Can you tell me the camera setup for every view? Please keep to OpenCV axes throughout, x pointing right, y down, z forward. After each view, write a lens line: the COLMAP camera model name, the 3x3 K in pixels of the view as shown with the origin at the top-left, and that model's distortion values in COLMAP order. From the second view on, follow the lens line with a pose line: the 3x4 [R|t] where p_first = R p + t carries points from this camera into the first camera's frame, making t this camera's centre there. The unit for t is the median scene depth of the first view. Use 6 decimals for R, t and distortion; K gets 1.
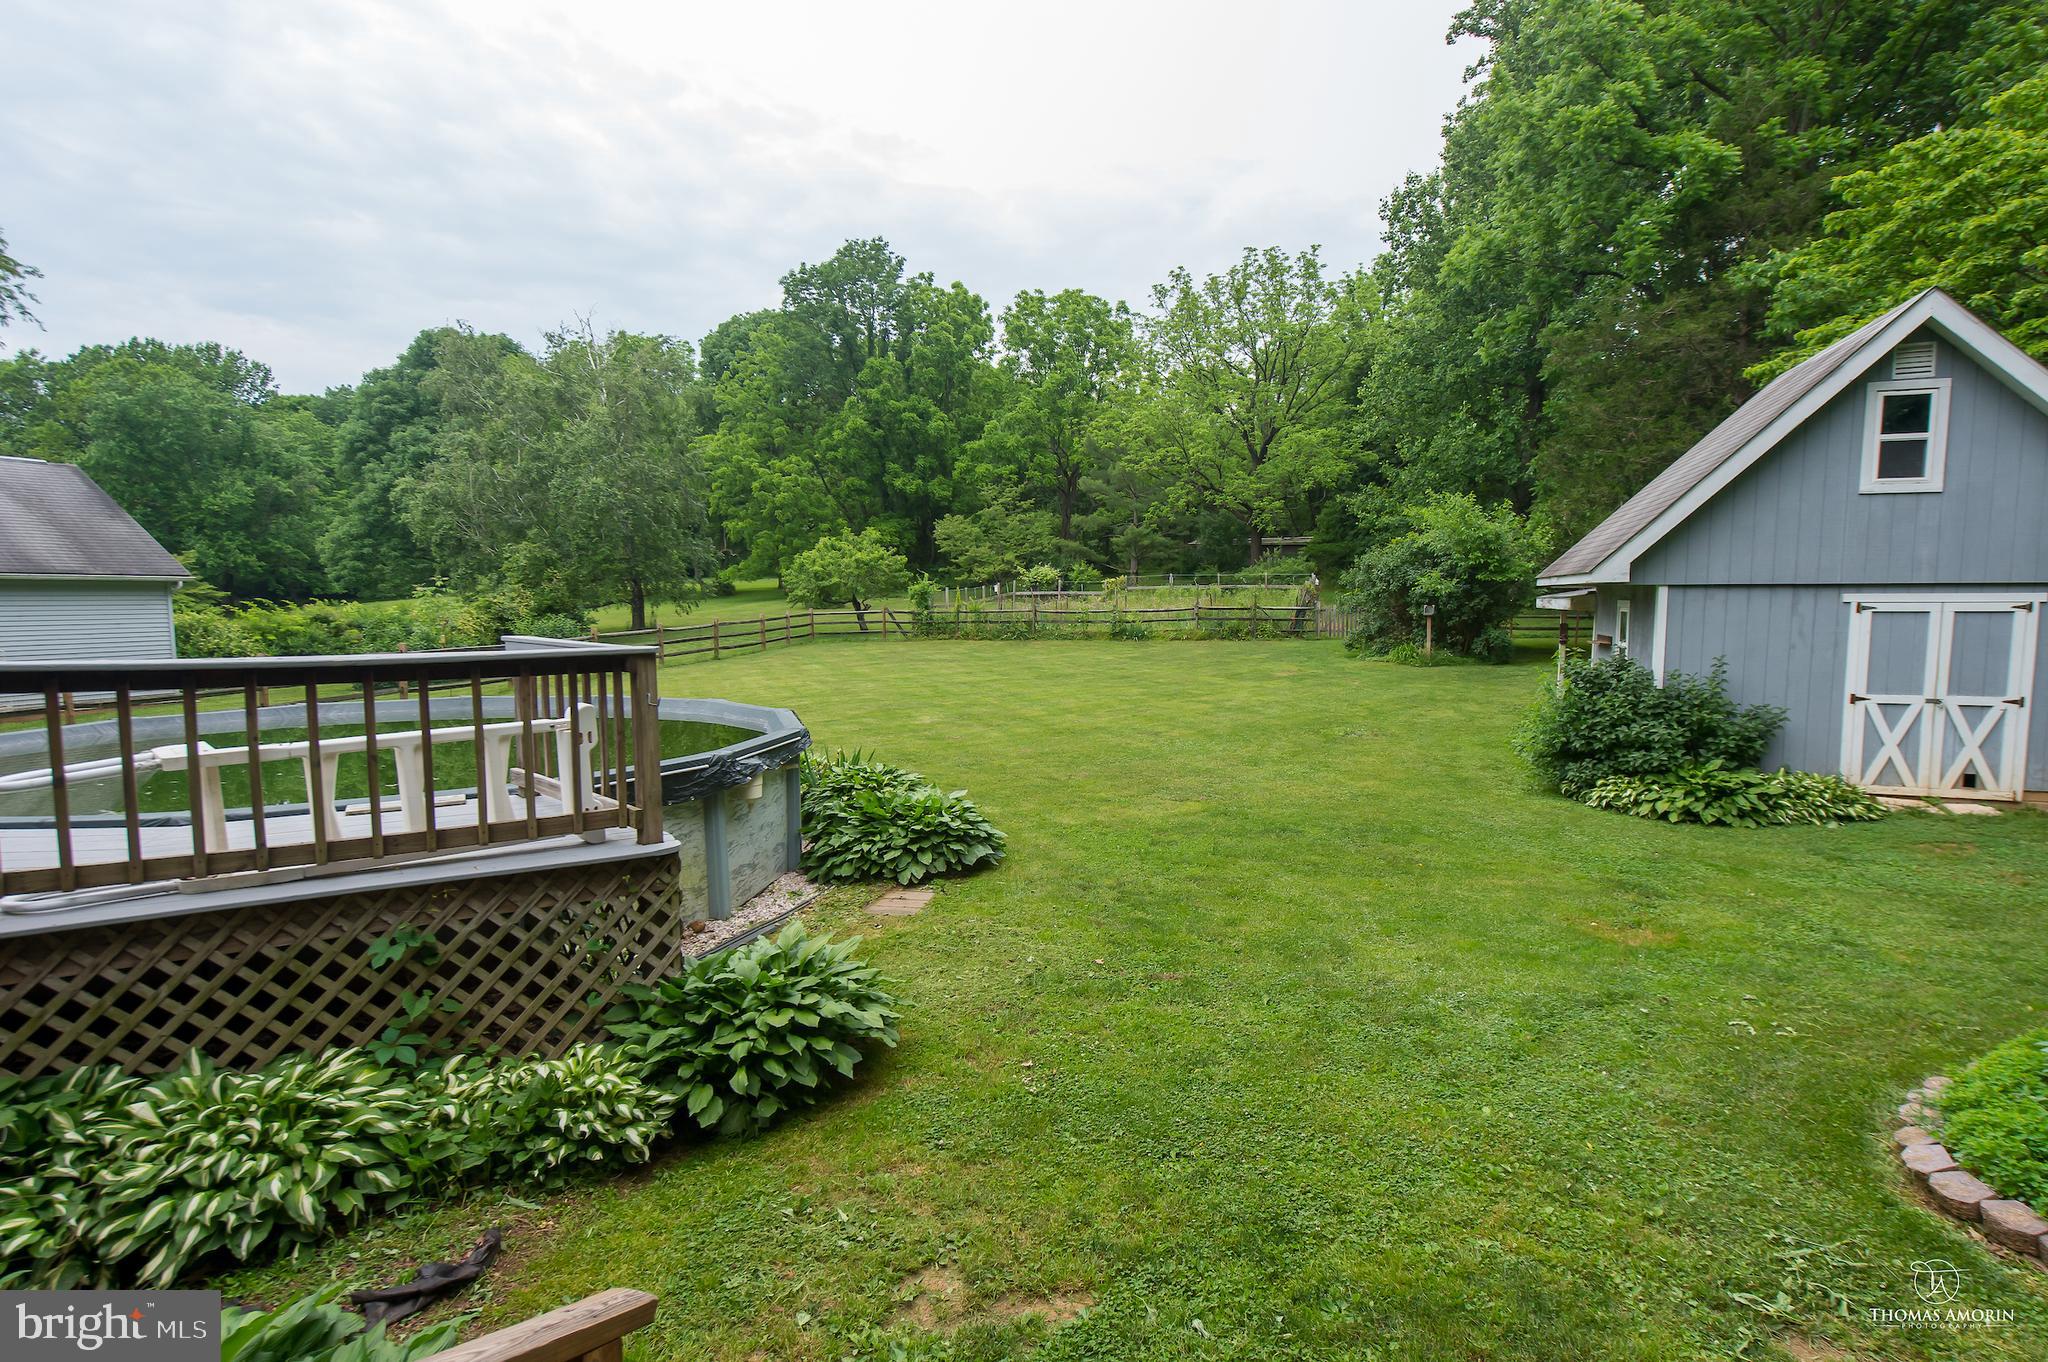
lens RADIAL K [[996.4, 0, 1034.1], [0, 996.4, 692.6], [0, 0, 1]] dist [0.019851, -0.007944]
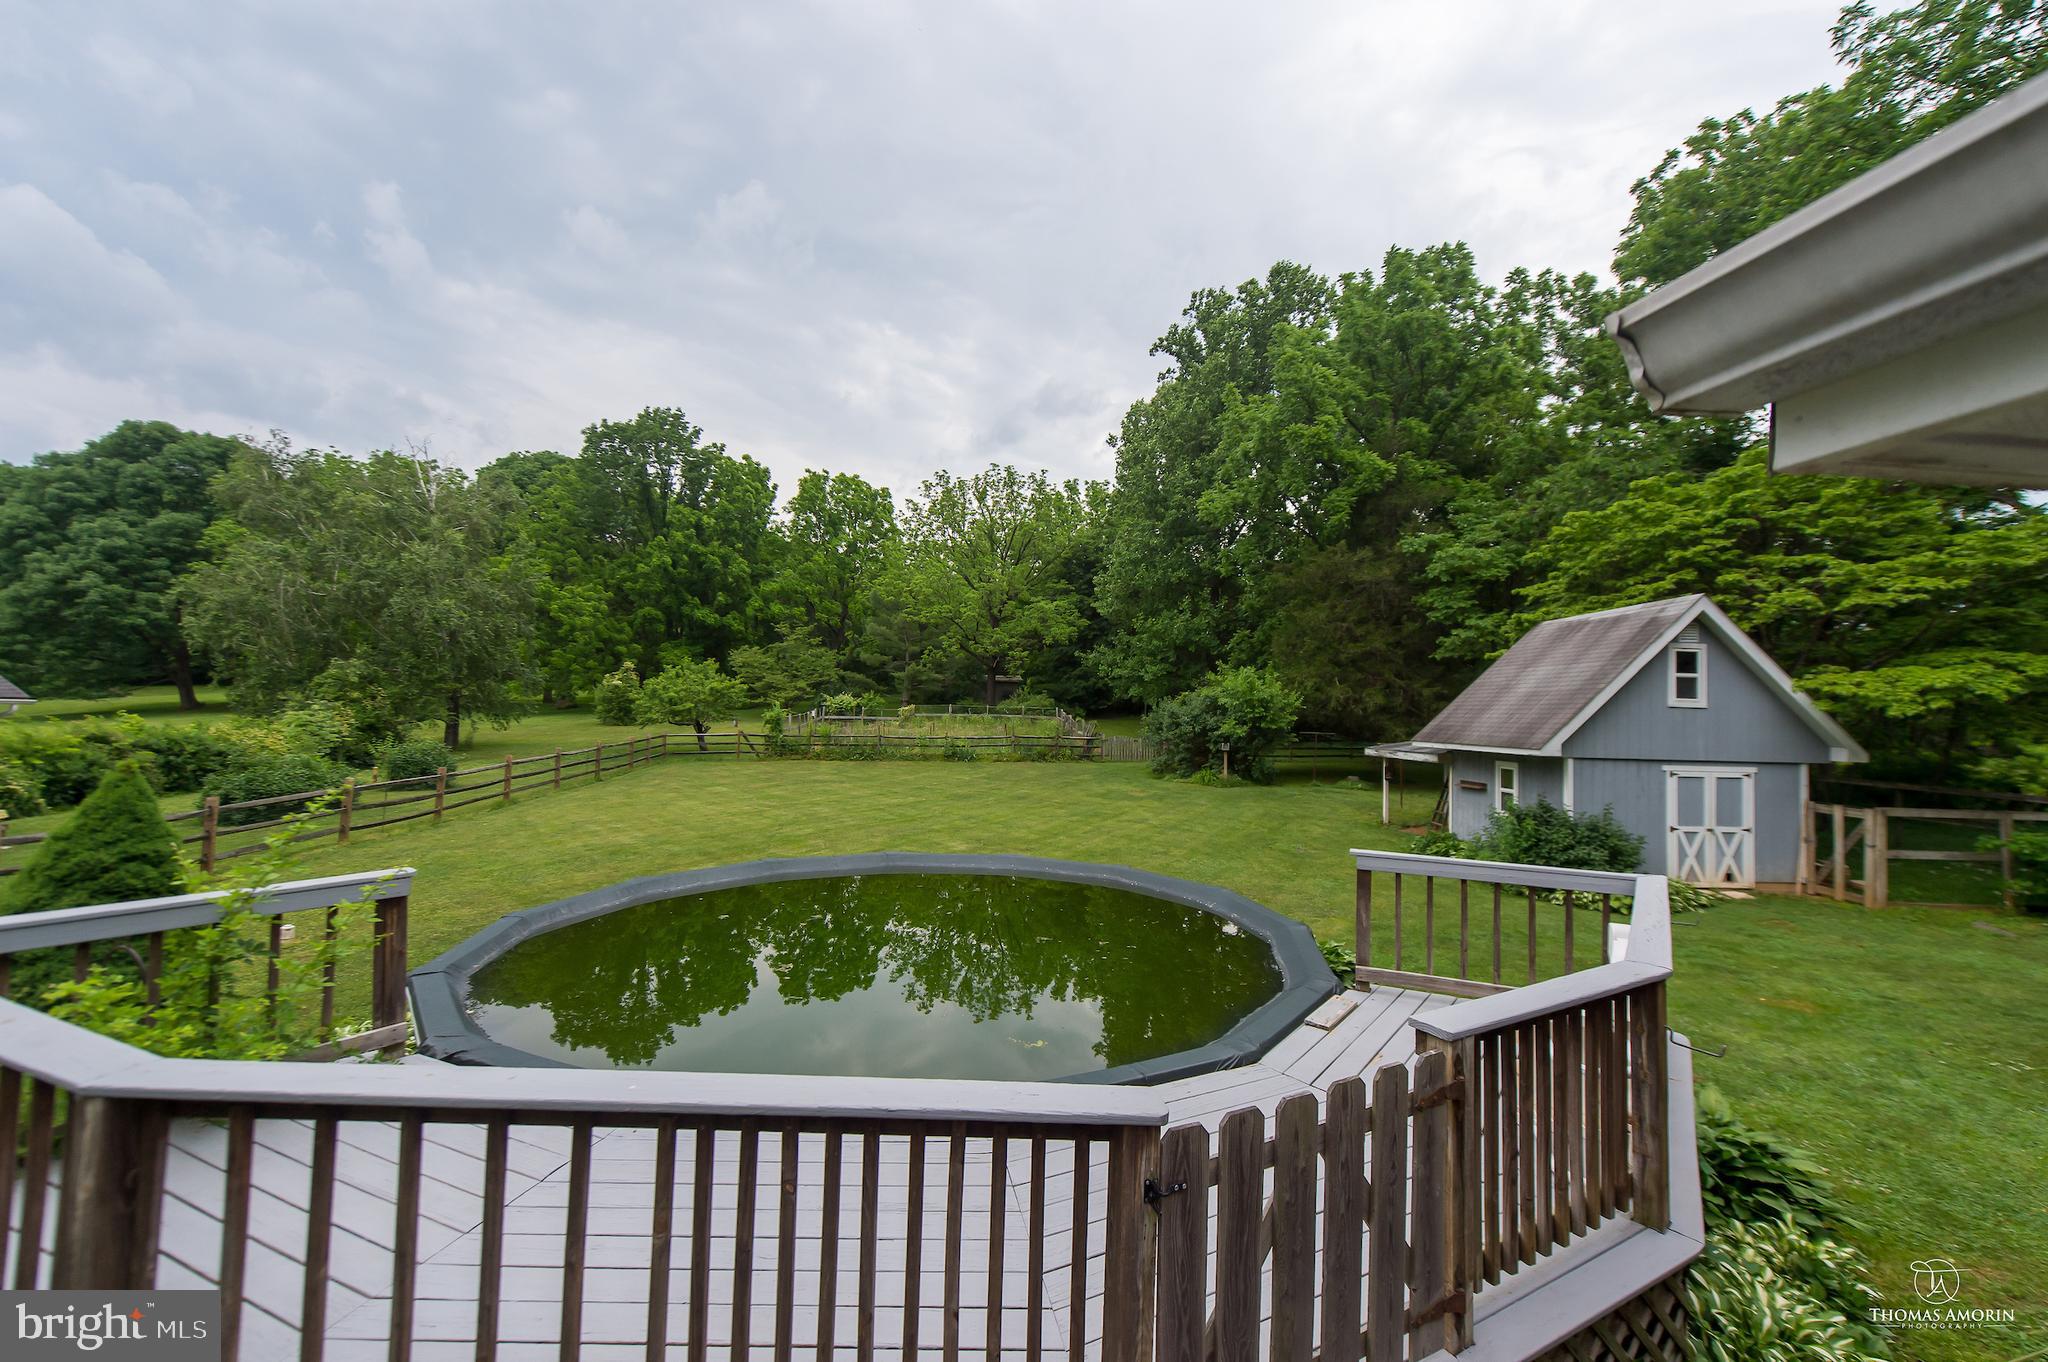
lens RADIAL K [[799.7, 0, 1029.9], [0, 799.7, 684.8], [0, 0, 1]] dist [0.006517, 0.000247]
pose [[0.931627, 0.037156, 0.361512, -0.130971], [0.009479, 0.991937, -0.126379, -0.014503], [-0.363293, 0.121165, 0.923762, 0.027436]]
